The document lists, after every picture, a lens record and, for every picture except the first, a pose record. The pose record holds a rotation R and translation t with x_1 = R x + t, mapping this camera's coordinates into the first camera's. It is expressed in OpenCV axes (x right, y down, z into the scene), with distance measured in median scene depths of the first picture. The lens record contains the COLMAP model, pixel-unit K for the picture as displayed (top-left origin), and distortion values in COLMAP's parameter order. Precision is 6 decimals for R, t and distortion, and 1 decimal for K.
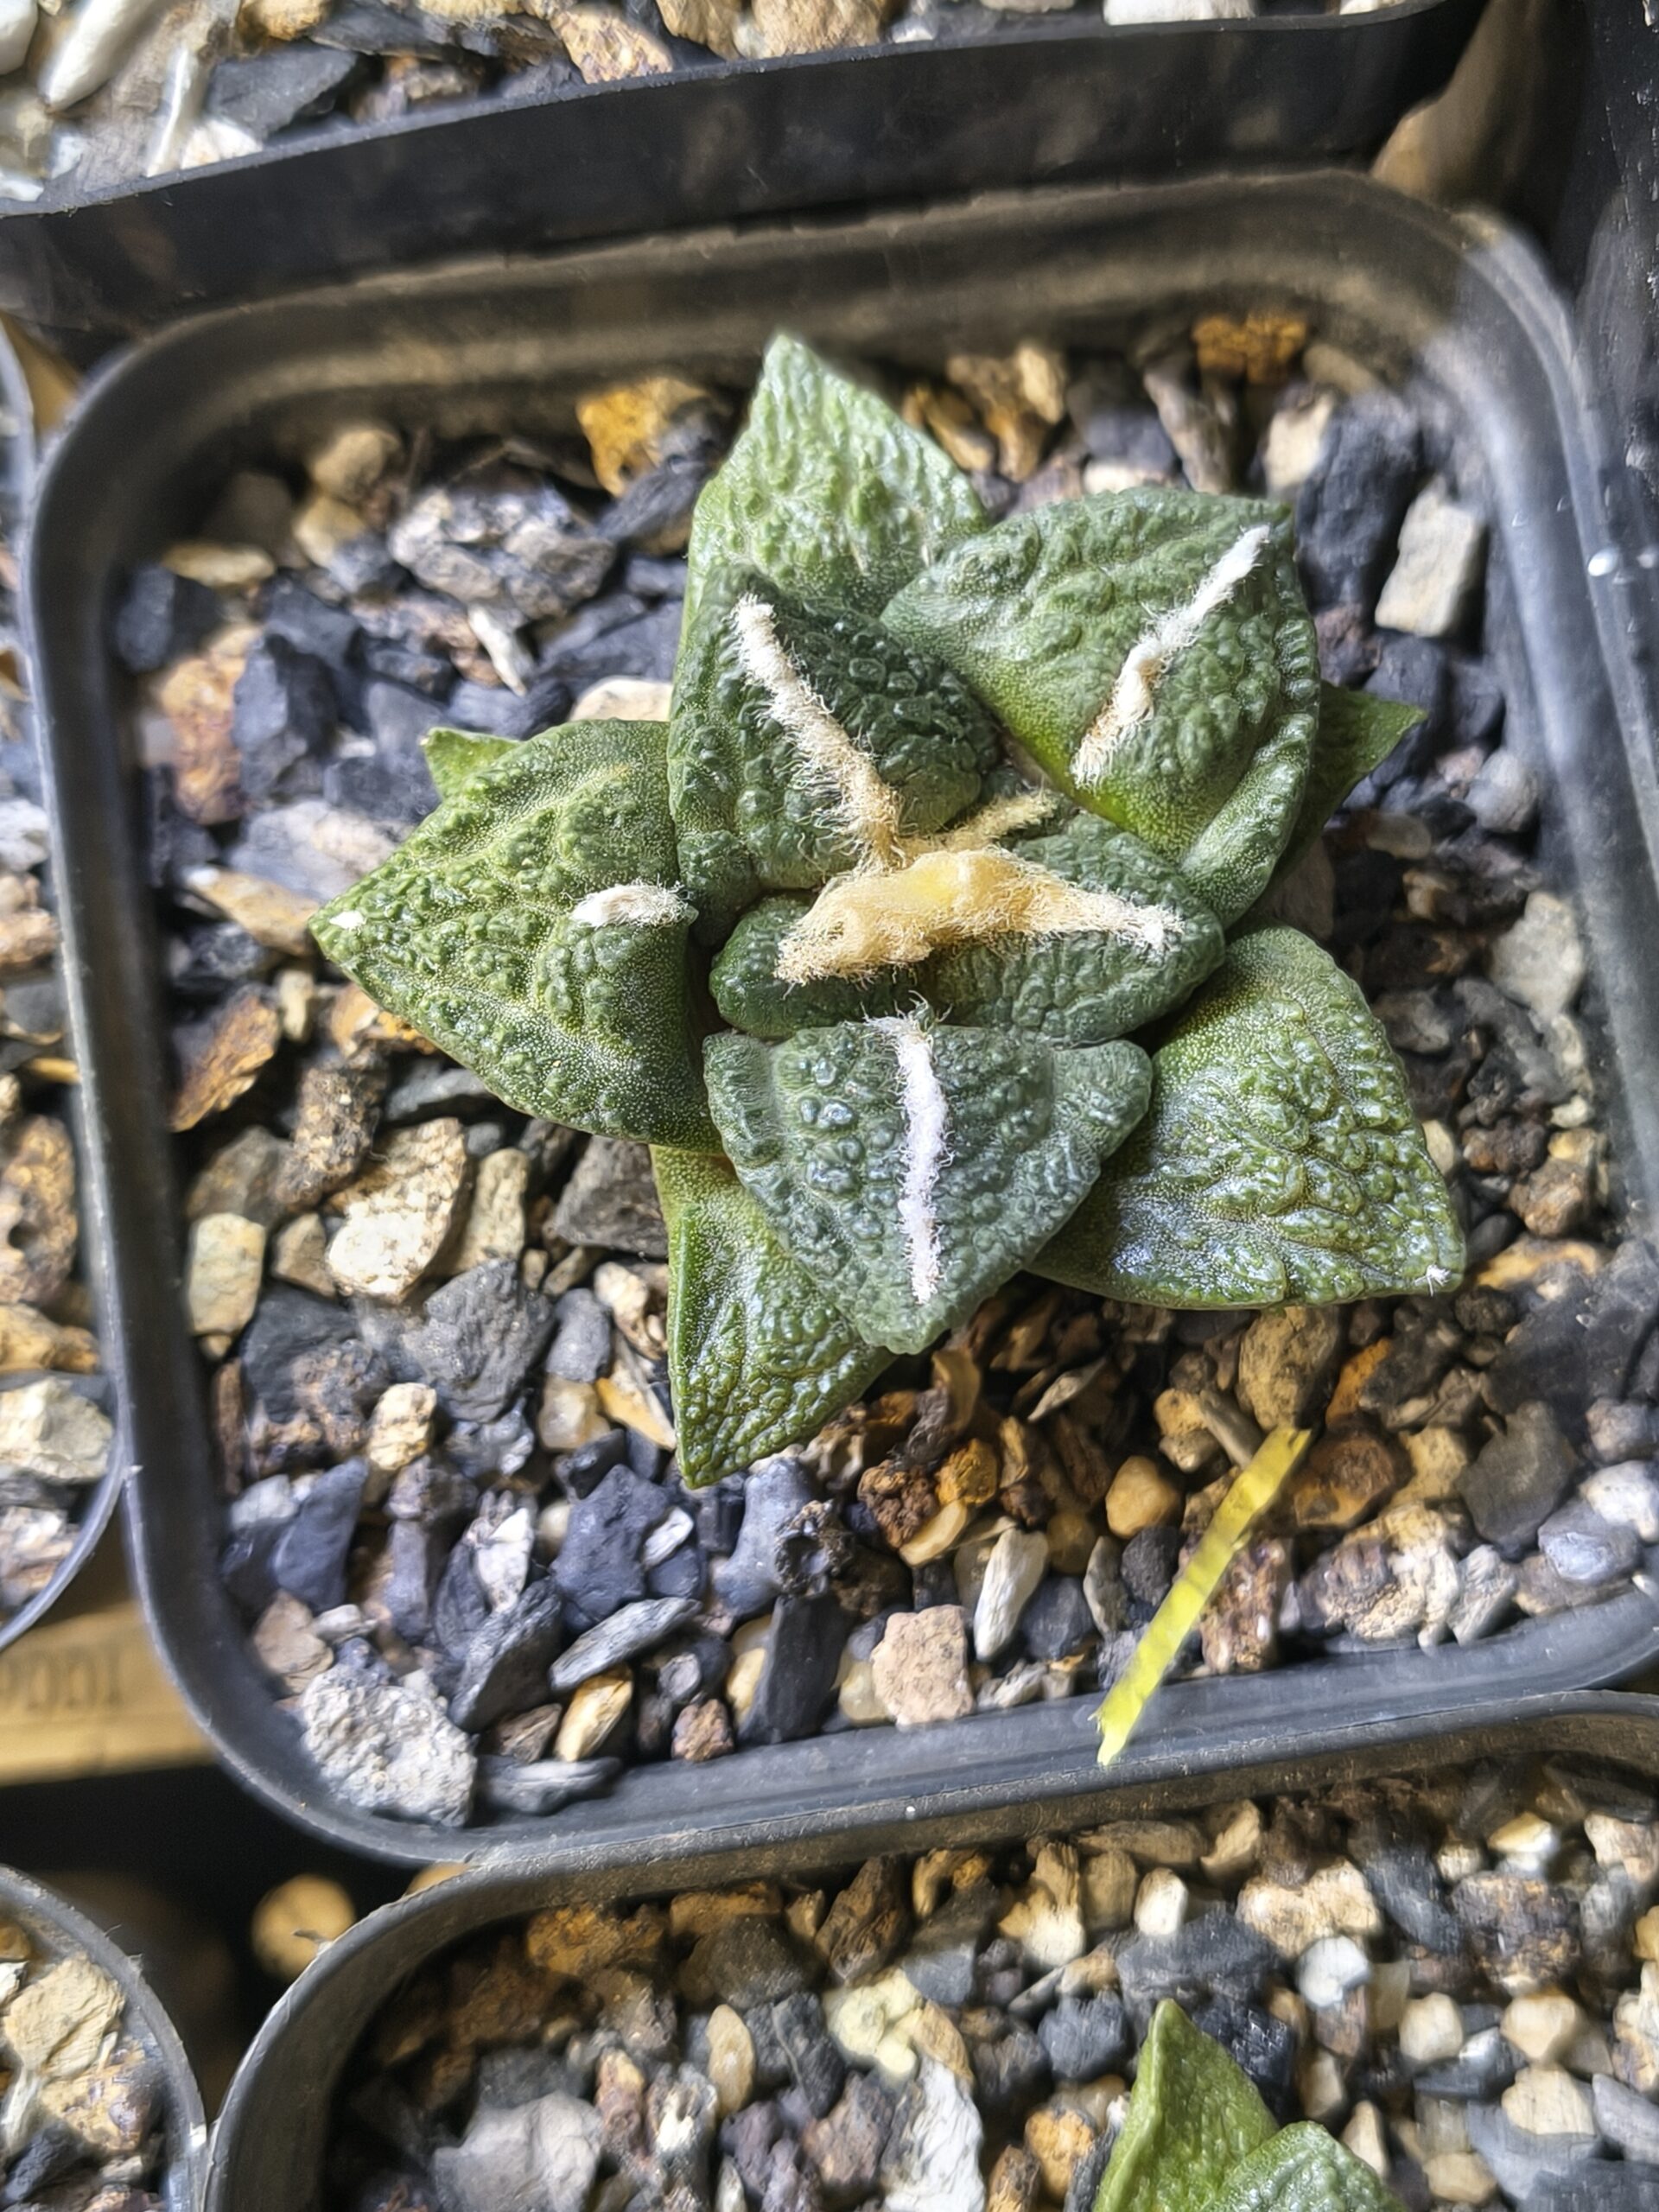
lens RADIAL K [[3081.0, 0, 852.6], [0, 3081.0, 1100.4], [0, 0, 1]] dist [-0.011345, 0.000000]
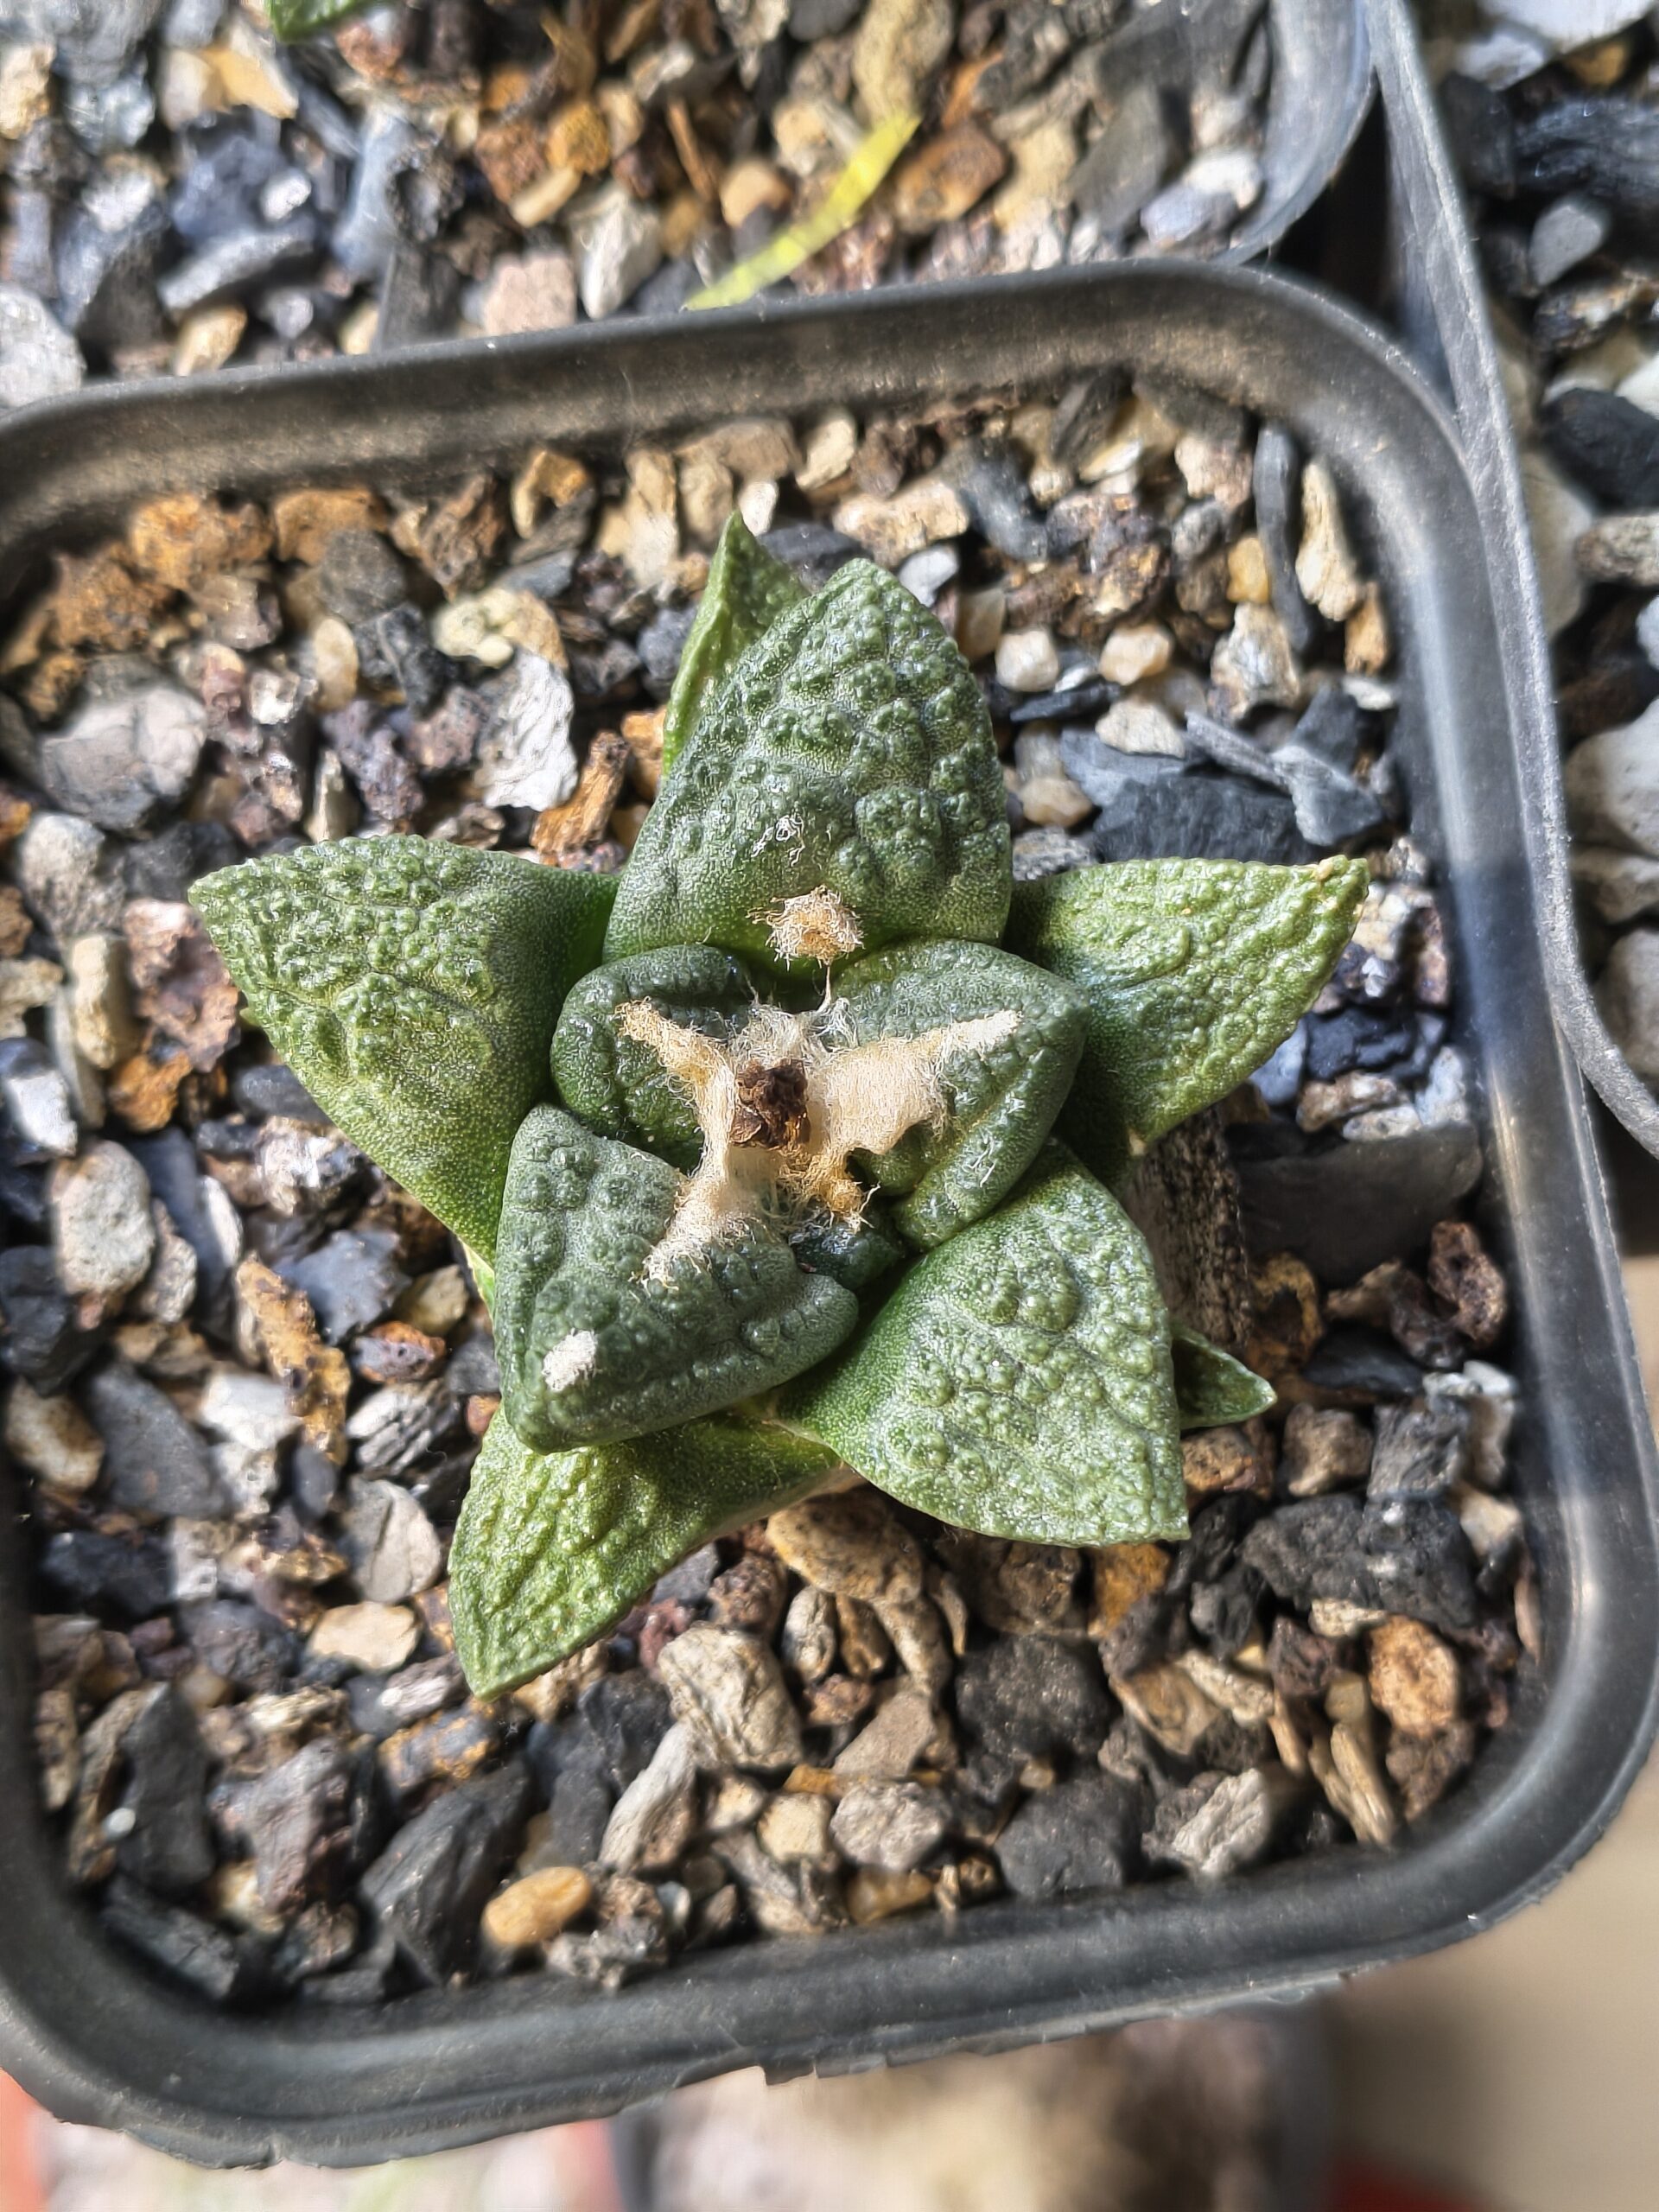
lens RADIAL K [[3081.0, 0, 806.6], [0, 3081.0, 1111.8], [0, 0, 1]] dist [-0.011345, 0.000000]
pose [[0.999999, -0.000849, -0.000853, 0.117374], [0.000851, 0.999995, 0.003014, 0.455739], [0.000851, -0.003015, 0.999995, -0.023290]]
